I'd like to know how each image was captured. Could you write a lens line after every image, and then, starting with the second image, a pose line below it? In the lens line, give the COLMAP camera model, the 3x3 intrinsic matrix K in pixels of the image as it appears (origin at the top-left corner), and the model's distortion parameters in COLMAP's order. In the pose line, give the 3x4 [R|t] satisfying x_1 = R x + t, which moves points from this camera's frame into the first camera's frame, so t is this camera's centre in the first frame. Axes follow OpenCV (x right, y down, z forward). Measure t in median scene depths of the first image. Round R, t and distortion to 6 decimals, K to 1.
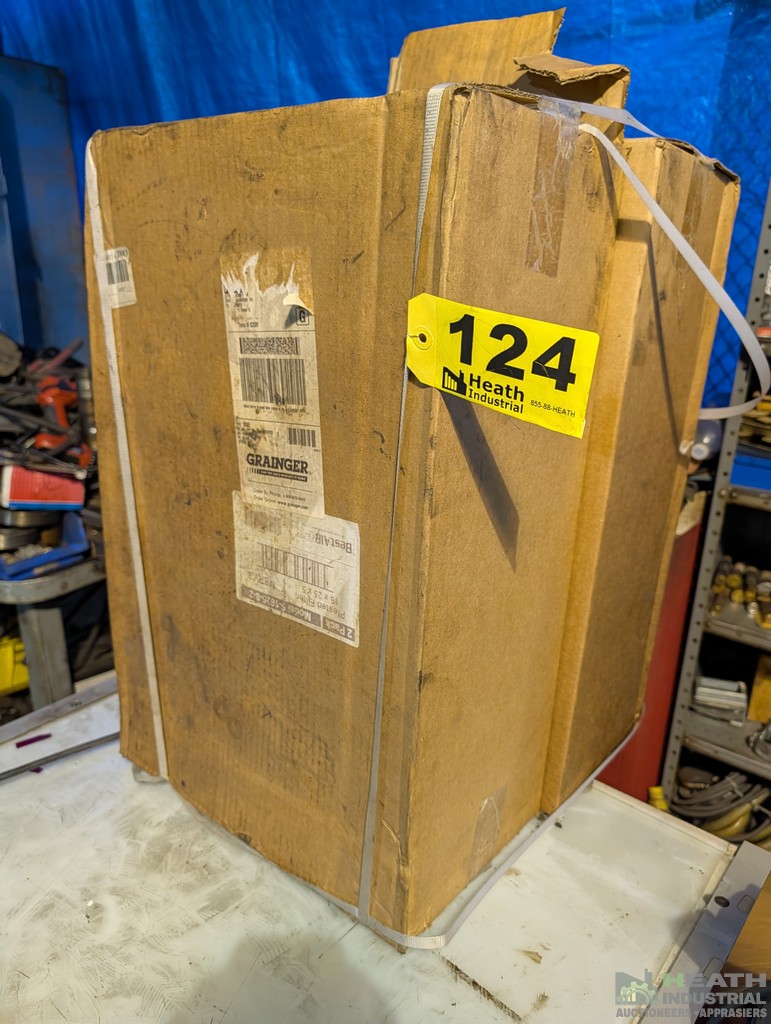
lens RADIAL K [[748.6, 0, 385.5], [0, 748.6, 512.0], [0, 0, 1]] dist [-0.001418, -0.024173]
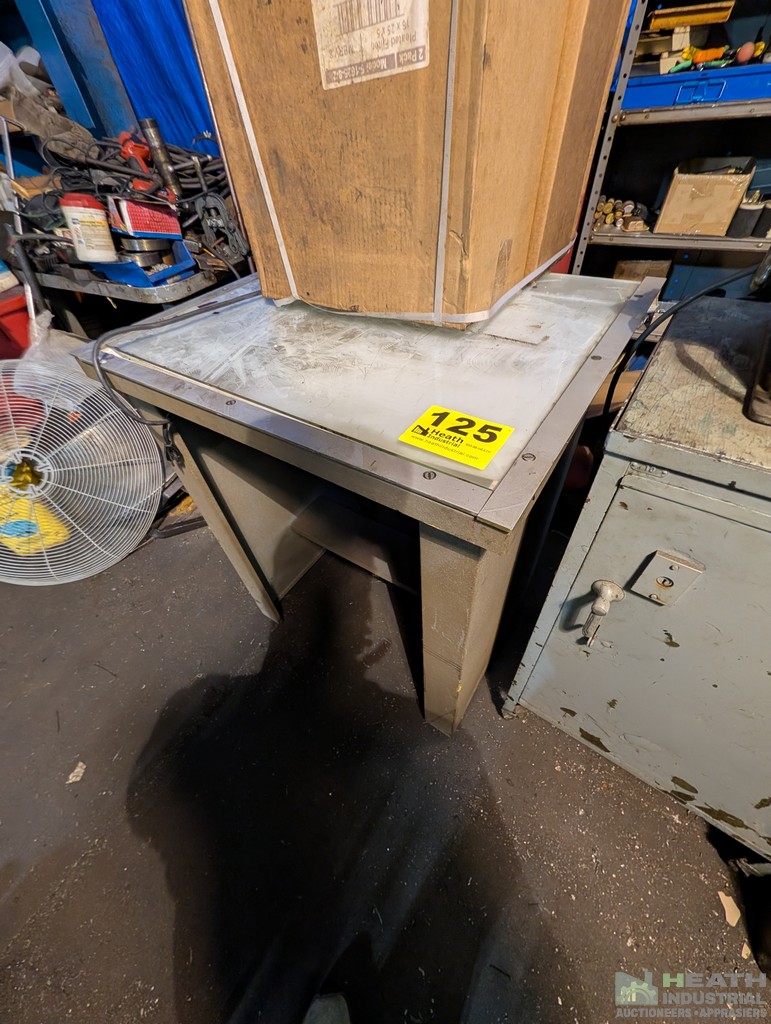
lens RADIAL K [[392.4, 0, 385.5], [0, 392.4, 512.0], [0, 0, 1]] dist [0.000672, 0.000322]
pose [[0.989256, -0.146086, -0.005556, -0.195233], [0.132066, 0.876725, 0.462506, 0.472688], [-0.062695, -0.458271, 0.886599, 0.007436]]
